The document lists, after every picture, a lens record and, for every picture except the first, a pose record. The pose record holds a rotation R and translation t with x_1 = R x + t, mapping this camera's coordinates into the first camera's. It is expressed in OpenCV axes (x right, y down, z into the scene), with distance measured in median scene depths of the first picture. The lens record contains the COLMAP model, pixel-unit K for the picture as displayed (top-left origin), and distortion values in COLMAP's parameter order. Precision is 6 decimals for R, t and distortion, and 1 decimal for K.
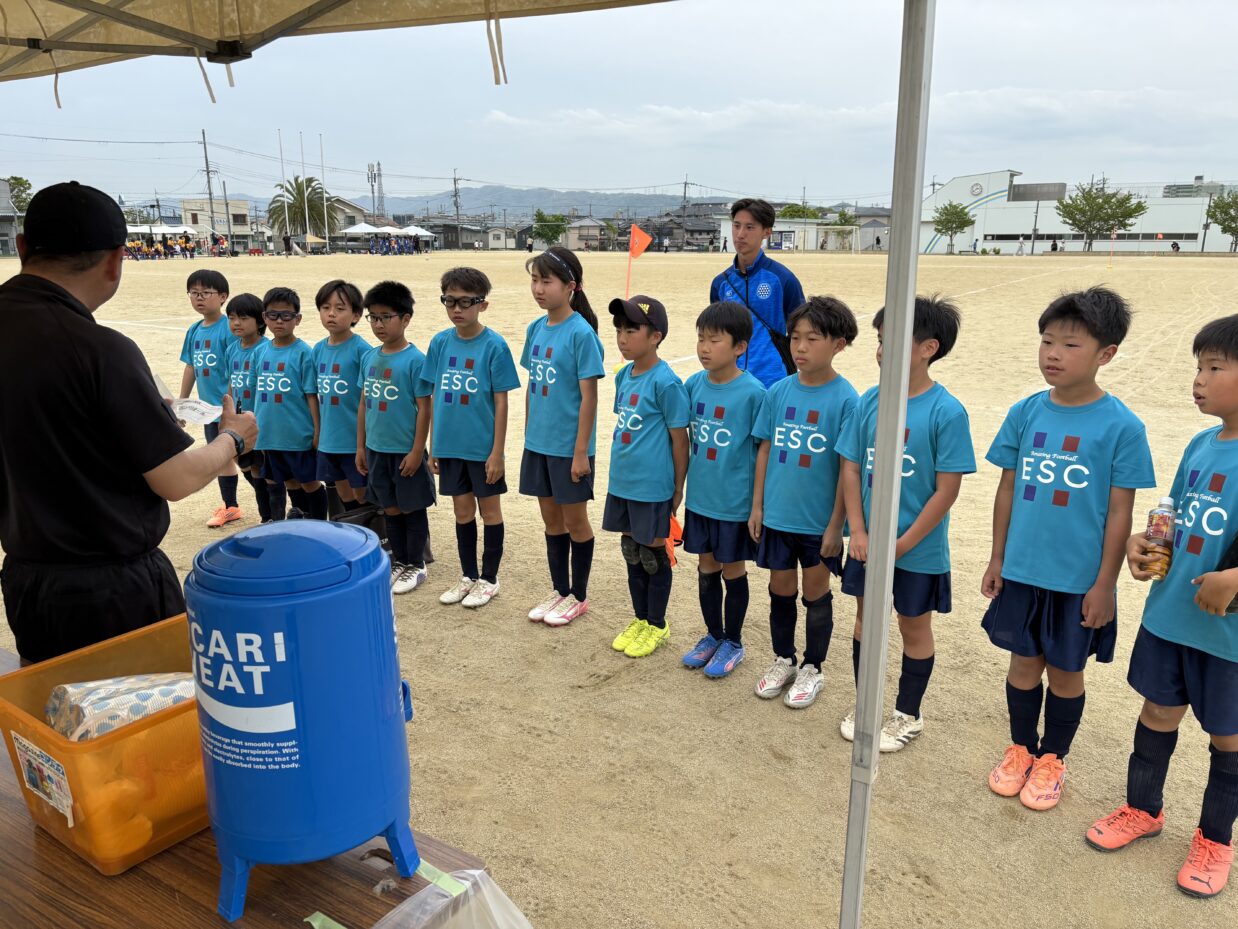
lens RADIAL K [[942.5, 0, 618.3], [0, 942.5, 460.2], [0, 0, 1]] dist [0.025457, -0.016926]
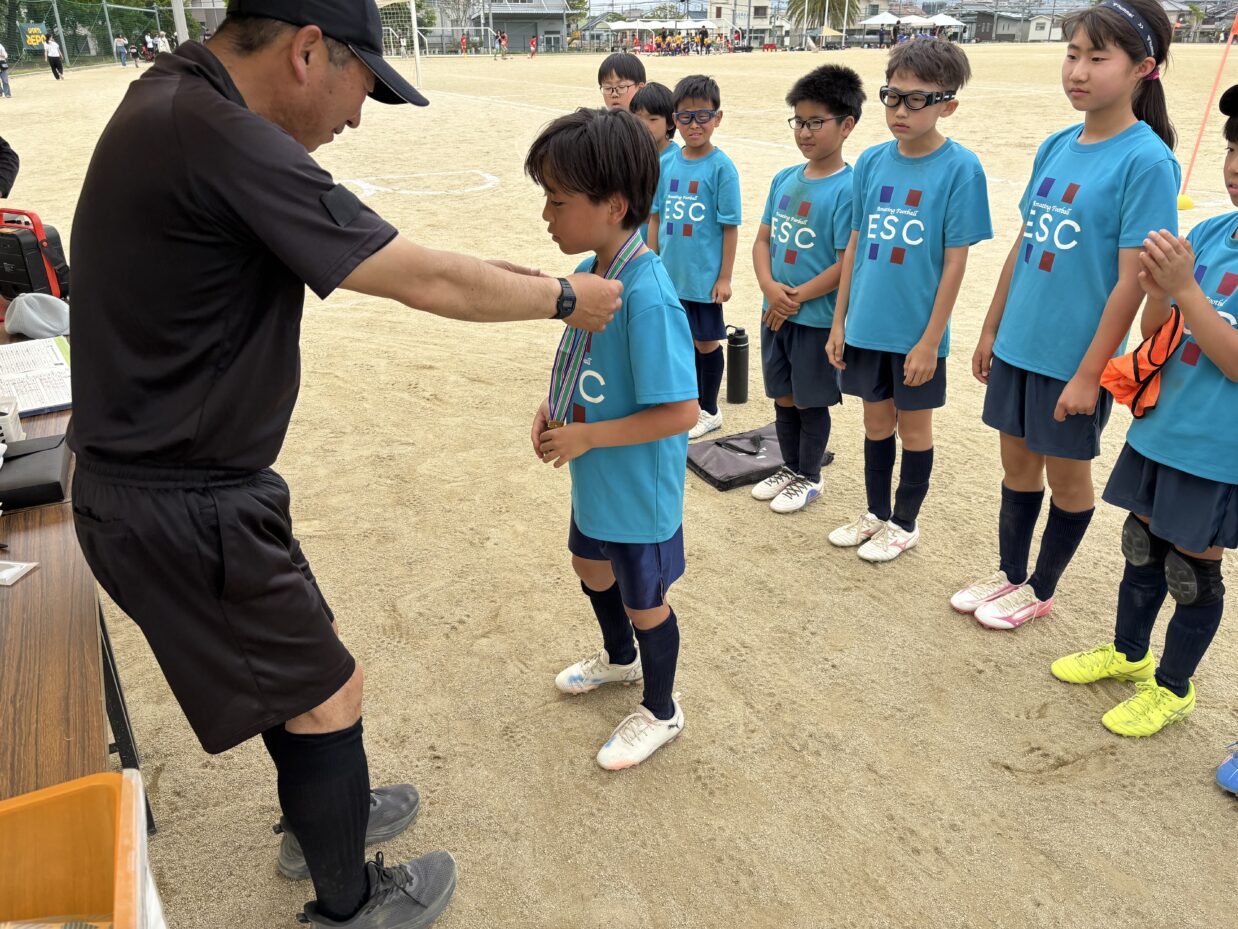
lens RADIAL K [[942.5, 0, 655.8], [0, 942.5, 406.9], [0, 0, 1]] dist [0.025457, -0.016926]
pose [[0.882373, 0.162775, -0.441500, -0.007856], [-0.097809, 0.981215, 0.166281, -0.049994], [0.460274, -0.103539, 0.881719, 0.316599]]
